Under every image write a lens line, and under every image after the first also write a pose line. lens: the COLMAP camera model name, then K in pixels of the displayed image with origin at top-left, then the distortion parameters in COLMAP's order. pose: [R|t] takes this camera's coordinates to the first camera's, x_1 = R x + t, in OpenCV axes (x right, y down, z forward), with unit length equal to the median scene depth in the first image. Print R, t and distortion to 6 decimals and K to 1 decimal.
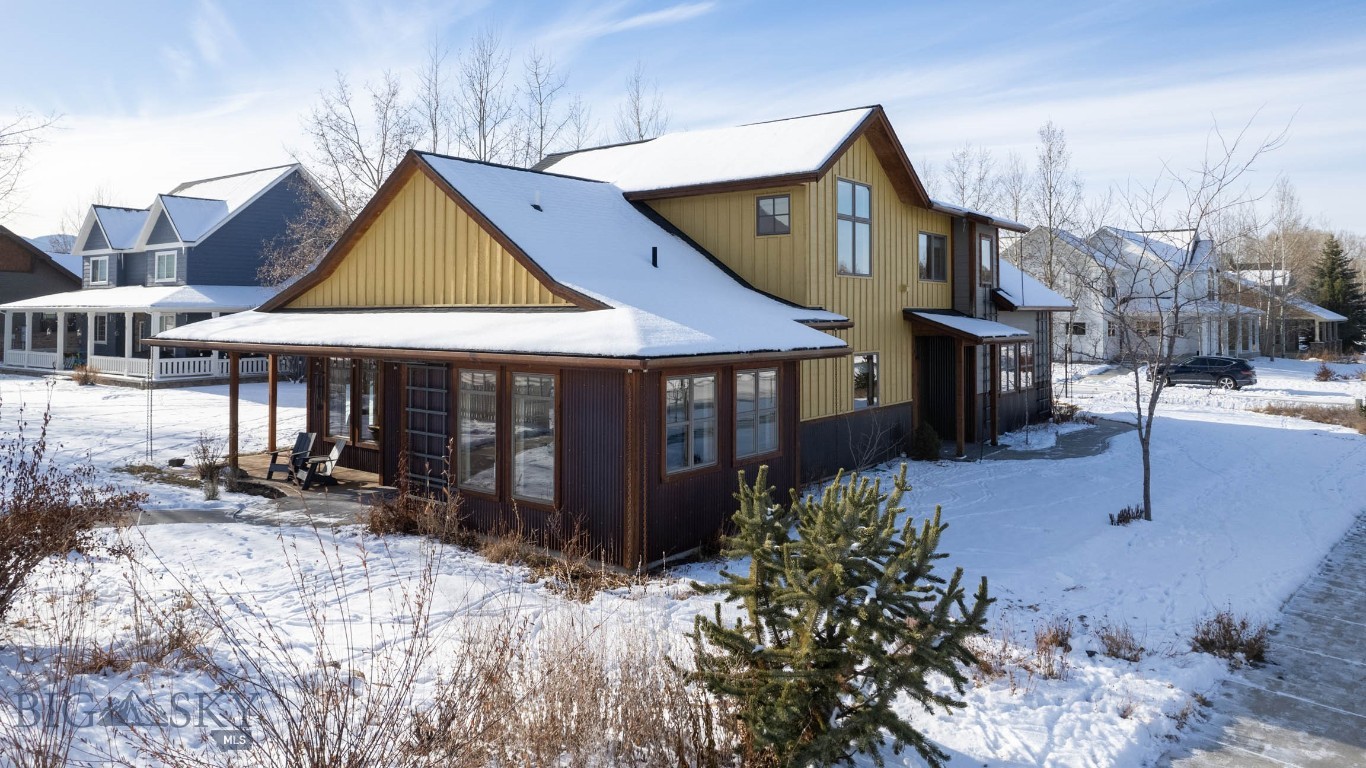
lens RADIAL K [[1064.2, 0, 652.8], [0, 1064.2, 278.3], [0, 0, 1]] dist [-0.009191, -0.000769]
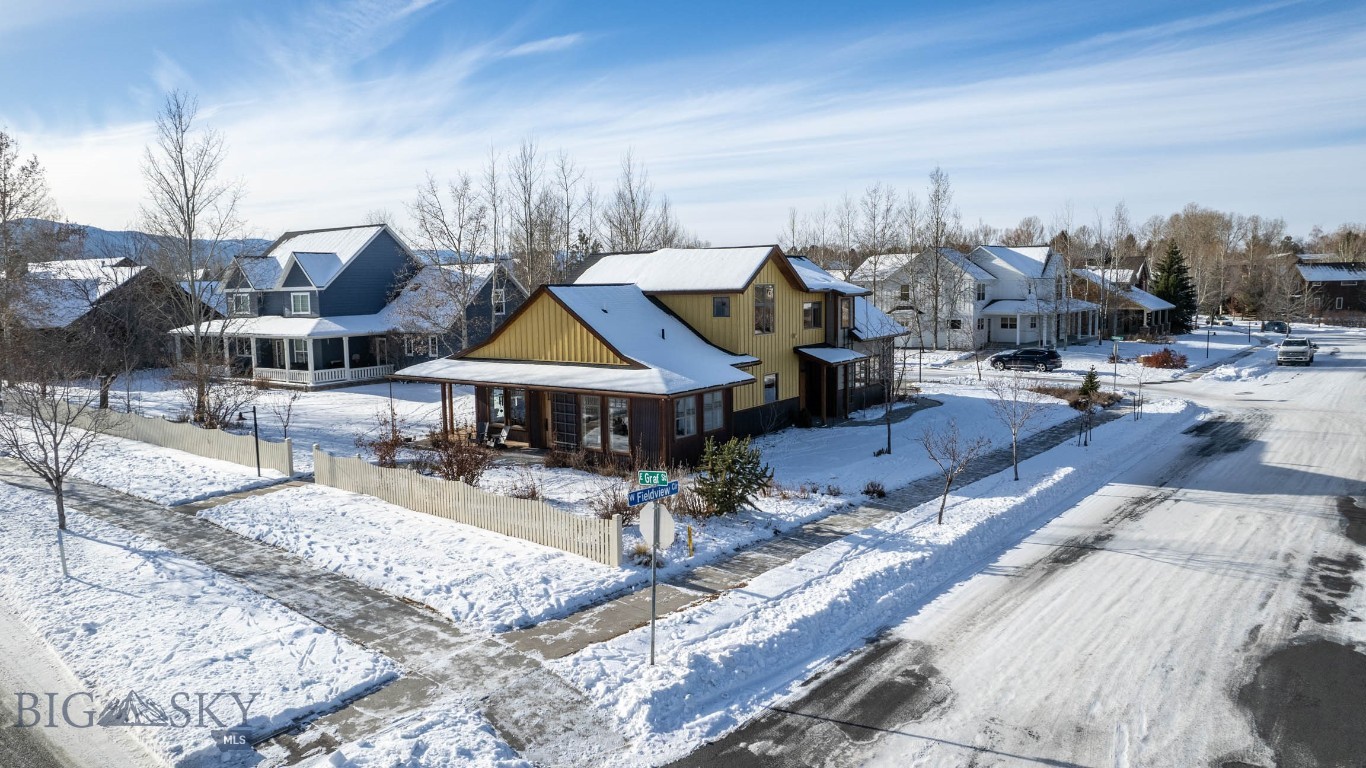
lens RADIAL K [[925.0, 0, 683.0], [0, 925.0, 384.0], [0, 0, 1]] dist [-0.001569, -0.000598]
pose [[0.998180, -0.022173, 0.056077, -0.050891], [0.015069, 0.992159, 0.124067, -0.118546], [-0.058389, -0.122996, 0.990688, -0.632601]]
